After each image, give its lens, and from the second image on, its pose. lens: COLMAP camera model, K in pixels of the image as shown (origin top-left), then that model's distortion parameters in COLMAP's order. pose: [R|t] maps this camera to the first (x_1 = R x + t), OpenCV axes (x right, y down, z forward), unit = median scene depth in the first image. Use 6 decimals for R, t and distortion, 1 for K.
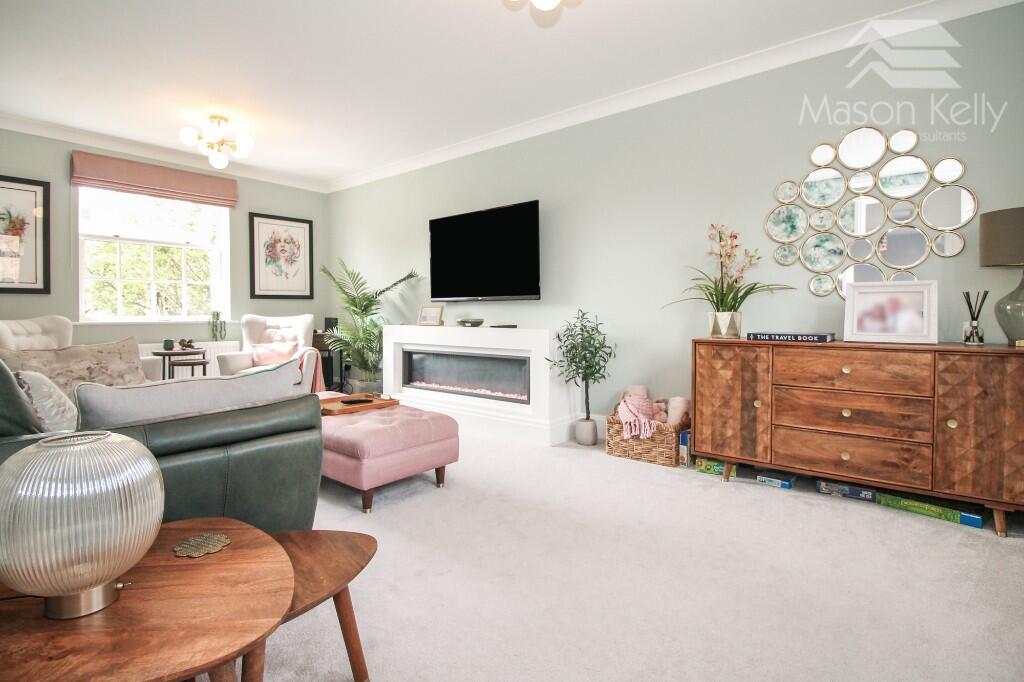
lens RADIAL K [[494.7, 0, 533.8], [0, 494.7, 319.7], [0, 0, 1]] dist [-0.001877, -0.012791]
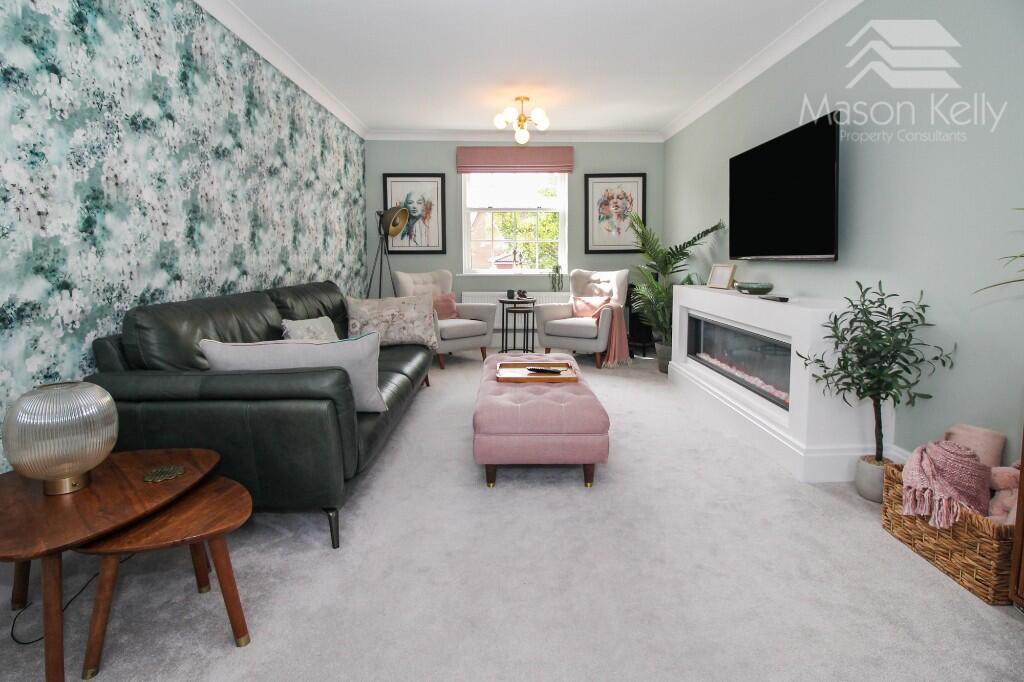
lens RADIAL K [[505.7, 0, 513.3], [0, 505.7, 286.9], [0, 0, 1]] dist [-0.013640, -0.001208]
pose [[0.633823, 0.047339, -0.772028, 0.223395], [-0.009955, 0.998542, 0.053056, -0.032047], [0.773414, -0.025943, 0.633370, 0.196848]]
